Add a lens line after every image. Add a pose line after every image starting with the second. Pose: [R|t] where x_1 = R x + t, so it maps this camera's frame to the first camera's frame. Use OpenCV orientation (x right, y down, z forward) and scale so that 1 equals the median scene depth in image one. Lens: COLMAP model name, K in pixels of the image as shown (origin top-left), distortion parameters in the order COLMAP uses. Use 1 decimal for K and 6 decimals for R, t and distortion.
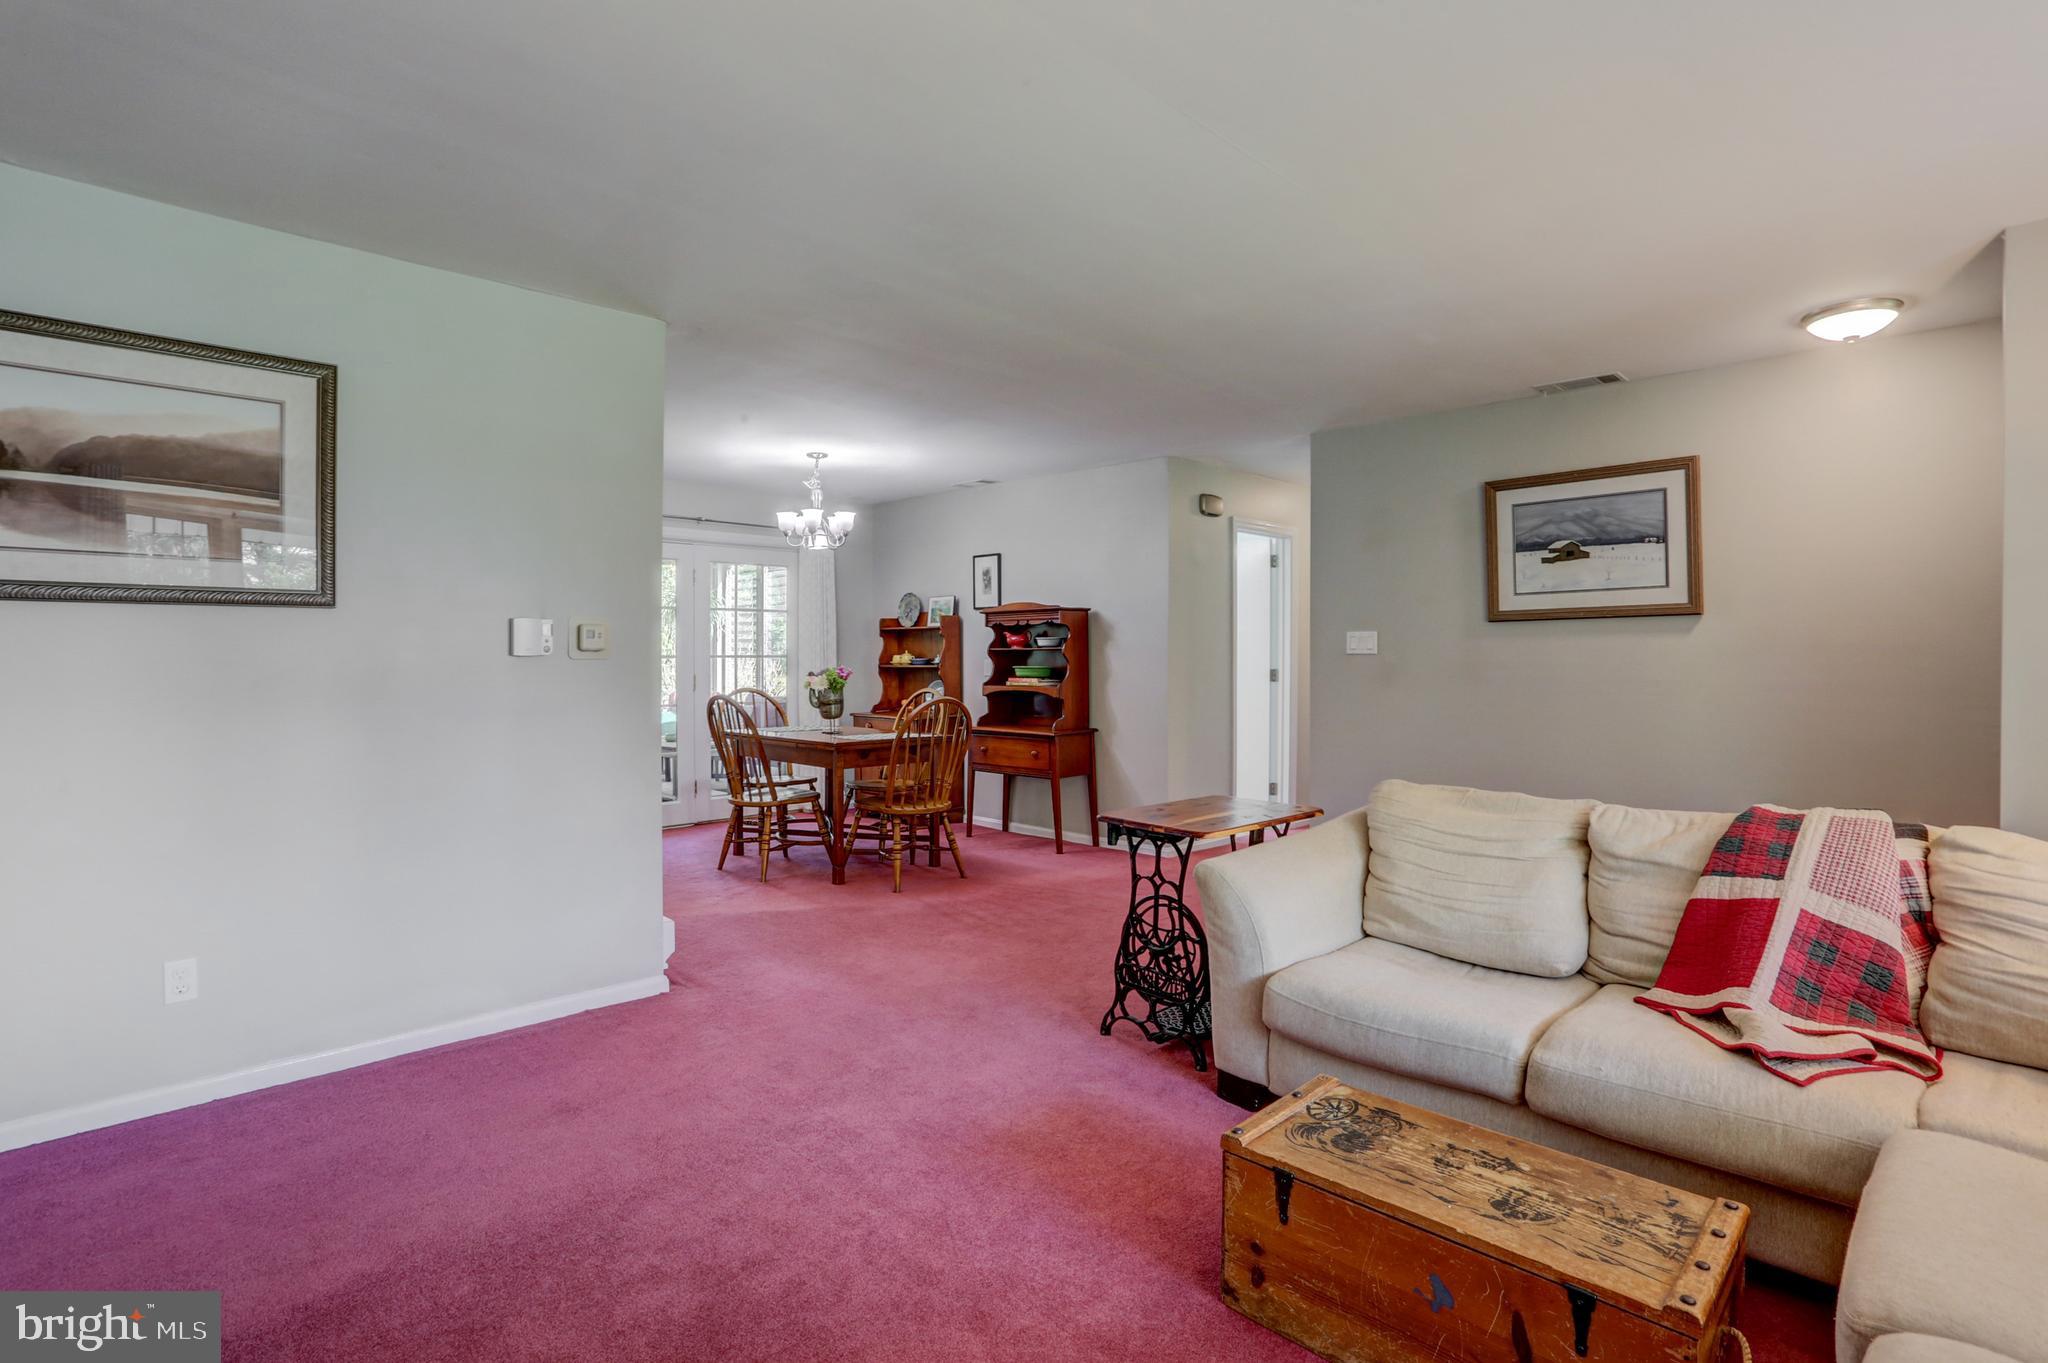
lens RADIAL K [[990.7, 0, 1023.4], [0, 990.7, 667.5], [0, 0, 1]] dist [-0.085593, 0.034237]
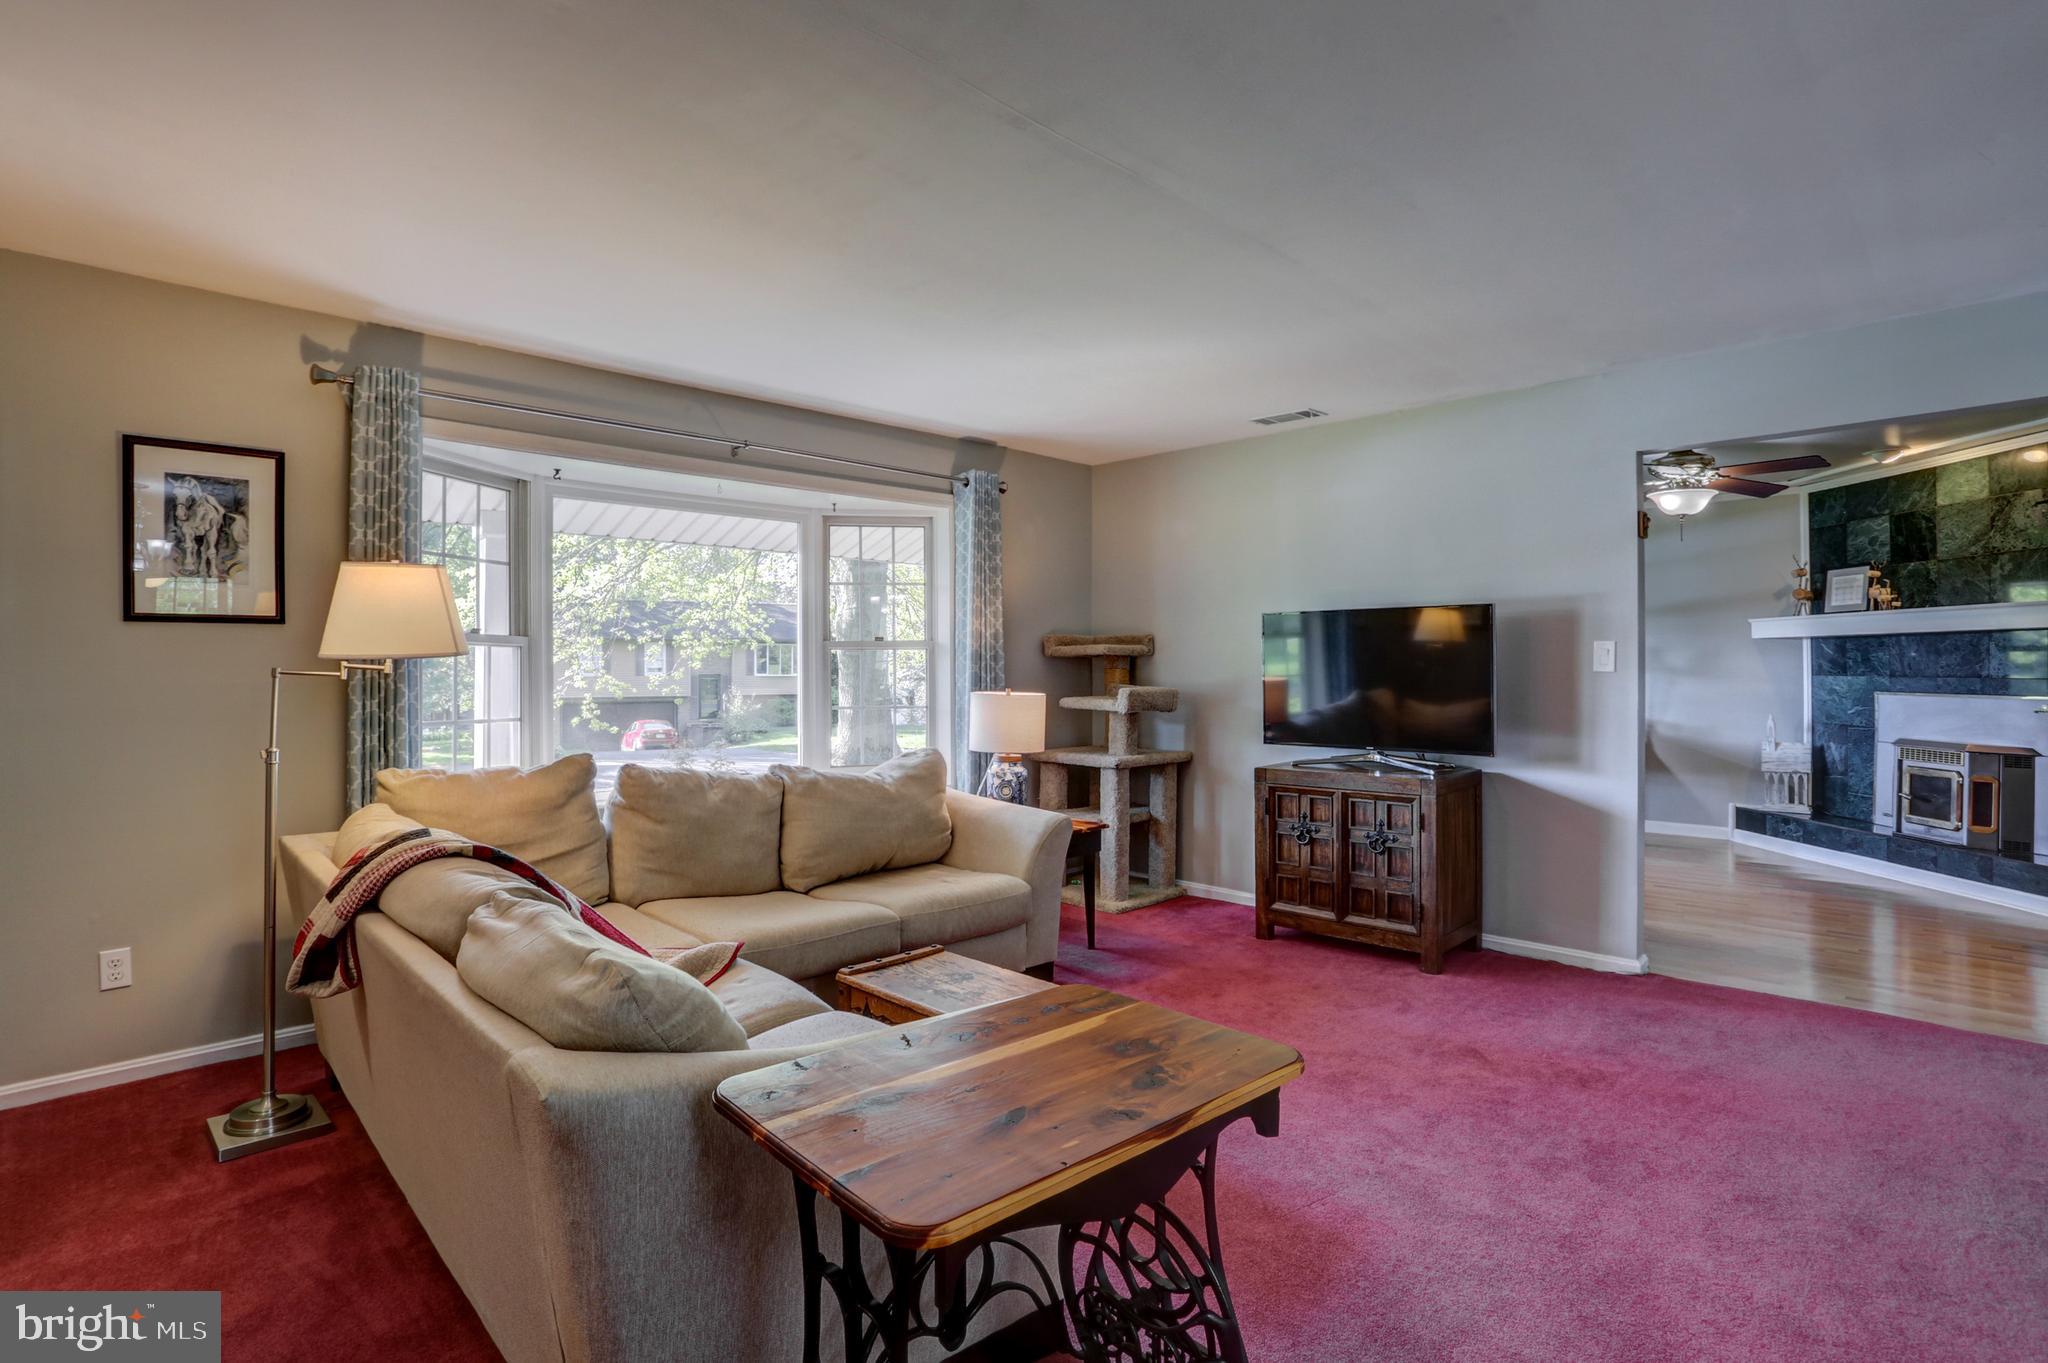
lens RADIAL K [[1005.1, 0, 997.1], [0, 1005.1, 655.5], [0, 0, 1]] dist [-0.020861, -0.000155]
pose [[-0.999555, -0.003635, 0.029602, 0.144792], [-0.003585, 0.999992, 0.001726, -0.020313], [-0.029608, 0.001619, -0.999560, 1.078115]]
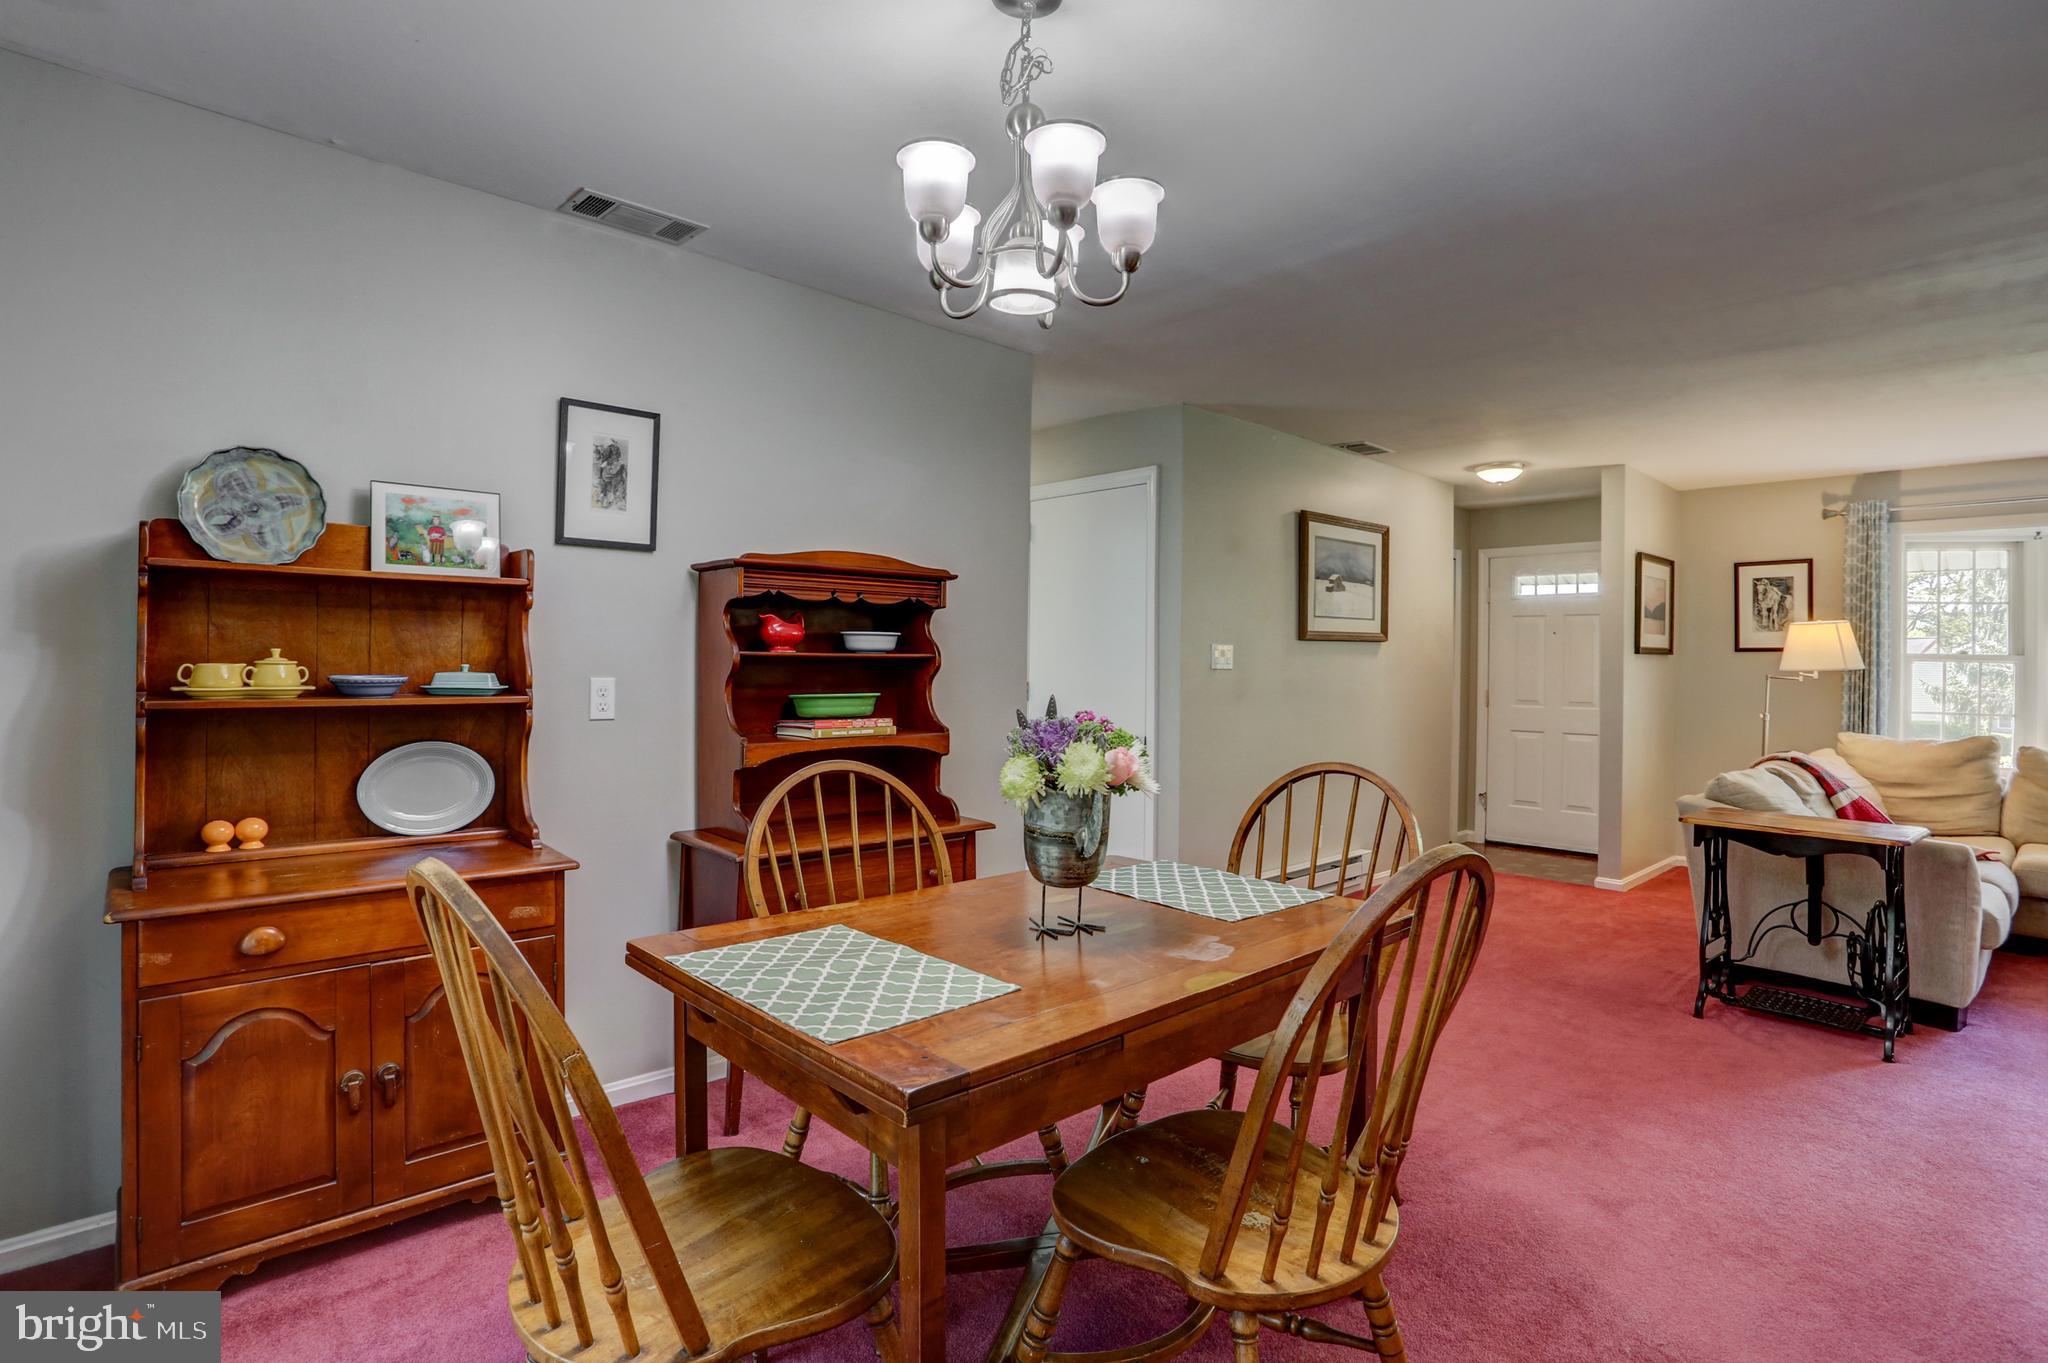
lens RADIAL K [[990.7, 0, 1023.4], [0, 990.7, 667.5], [0, 0, 1]] dist [-0.085593, 0.034237]
pose [[0.049049, -0.004983, 0.998784, -0.689338], [-0.001583, 0.999986, 0.005067, -0.023852], [-0.998795, -0.001830, 0.049040, 1.383622]]
